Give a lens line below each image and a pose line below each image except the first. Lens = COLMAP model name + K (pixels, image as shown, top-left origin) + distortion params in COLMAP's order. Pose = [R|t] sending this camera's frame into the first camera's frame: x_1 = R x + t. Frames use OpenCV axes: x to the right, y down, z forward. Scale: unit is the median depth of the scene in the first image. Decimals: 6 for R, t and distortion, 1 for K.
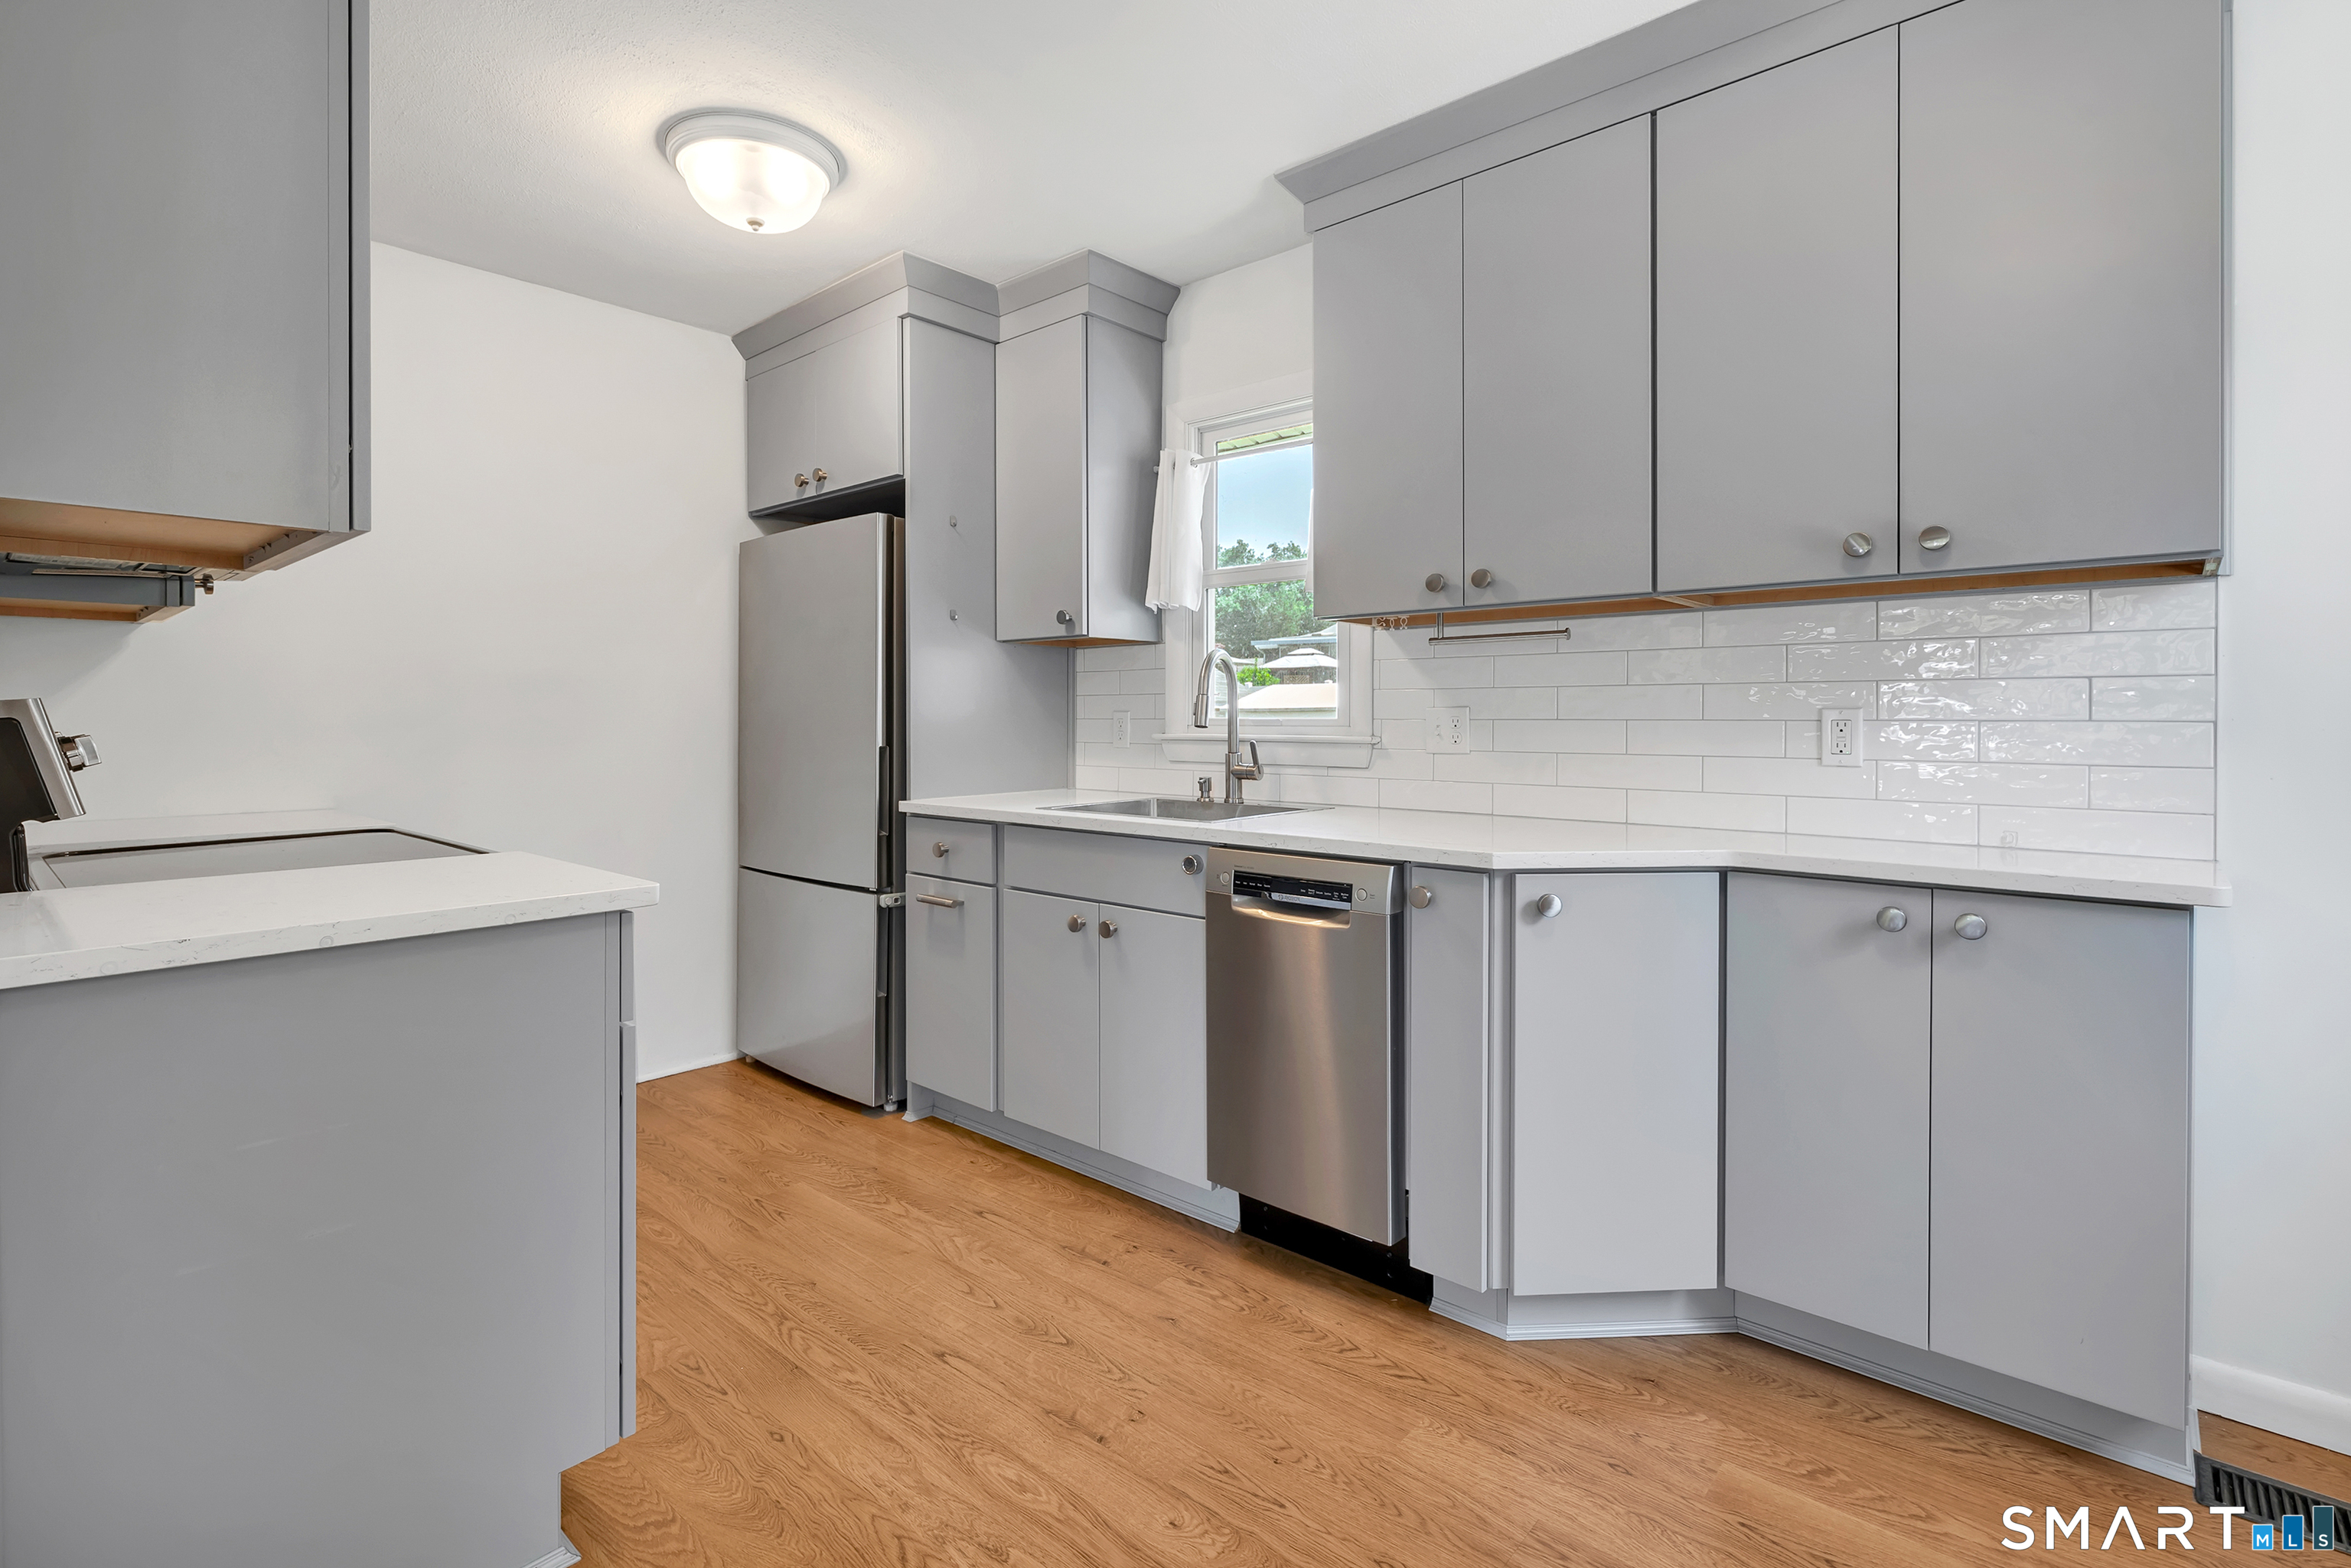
lens RADIAL K [[1130.2, 0, 1174.5], [0, 1130.2, 715.1], [0, 0, 1]] dist [0.002311, -0.000797]
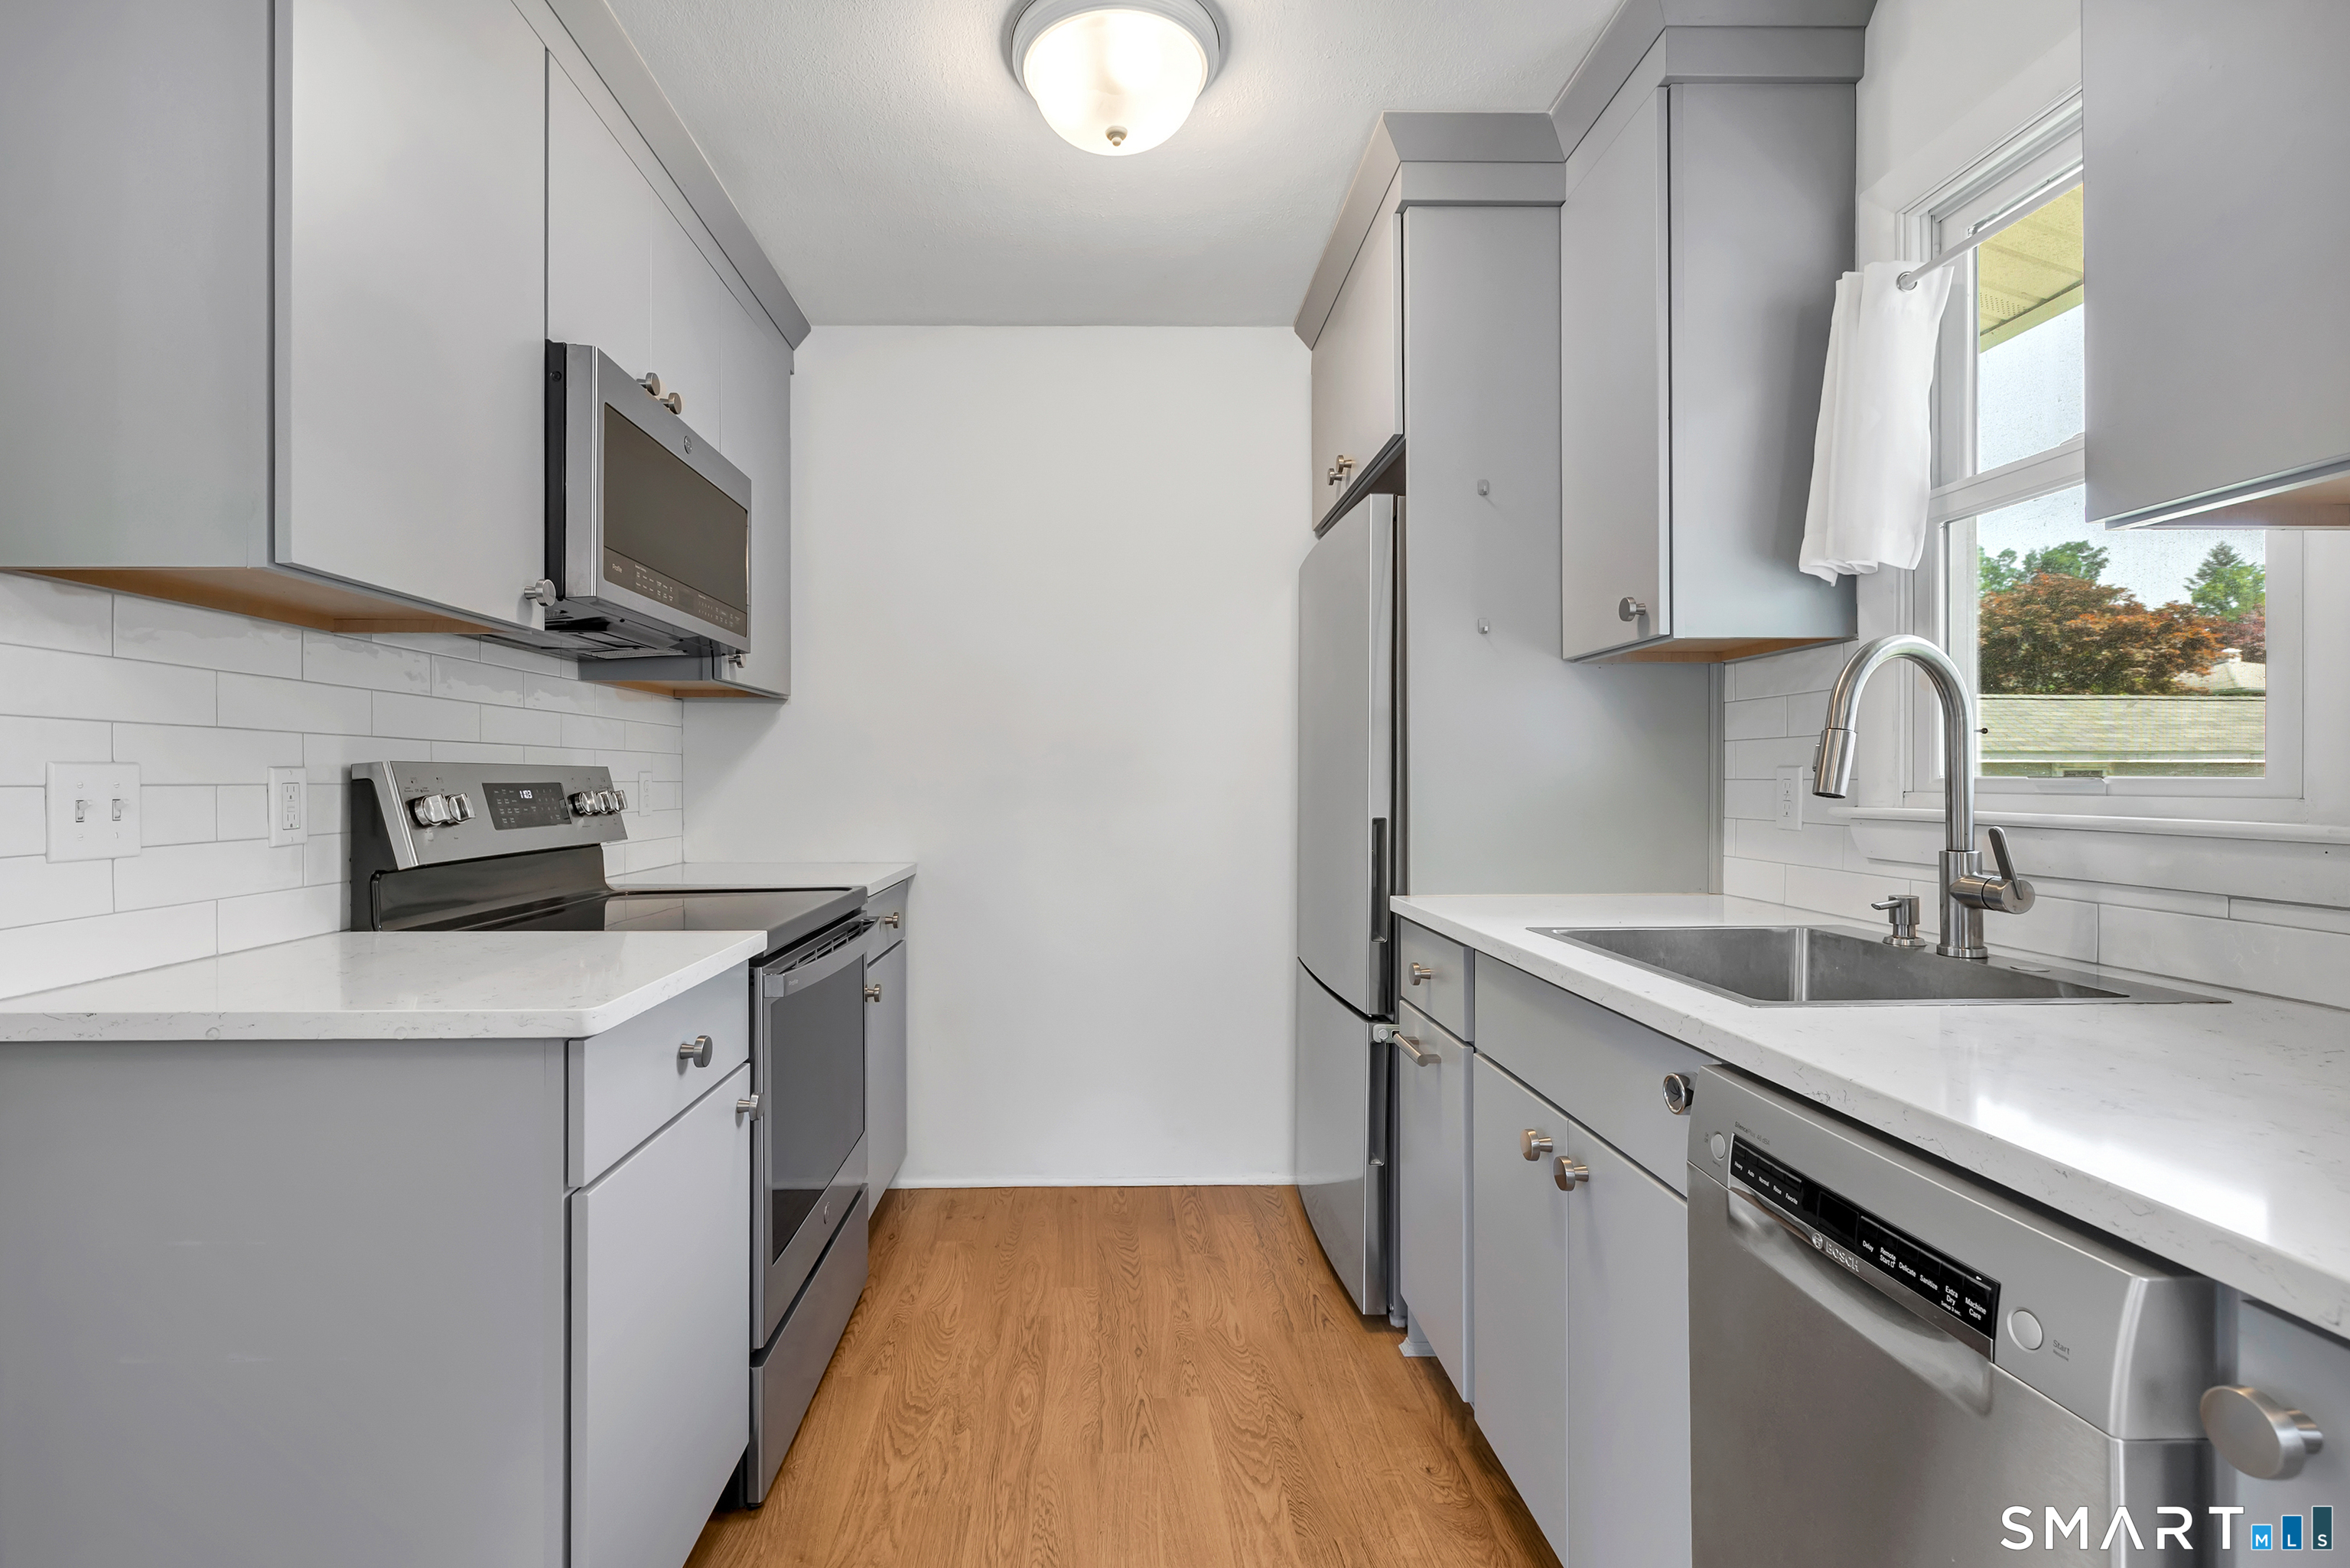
lens RADIAL K [[1068.9, 0, 1186.5], [0, 1068.9, 777.5], [0, 0, 1]] dist [0.000566, 0.000680]
pose [[0.668899, -0.003188, -0.743346, 0.167393], [0.002756, 0.999995, -0.001809, 0.002905], [0.743348, -0.000839, 0.668905, 0.455371]]
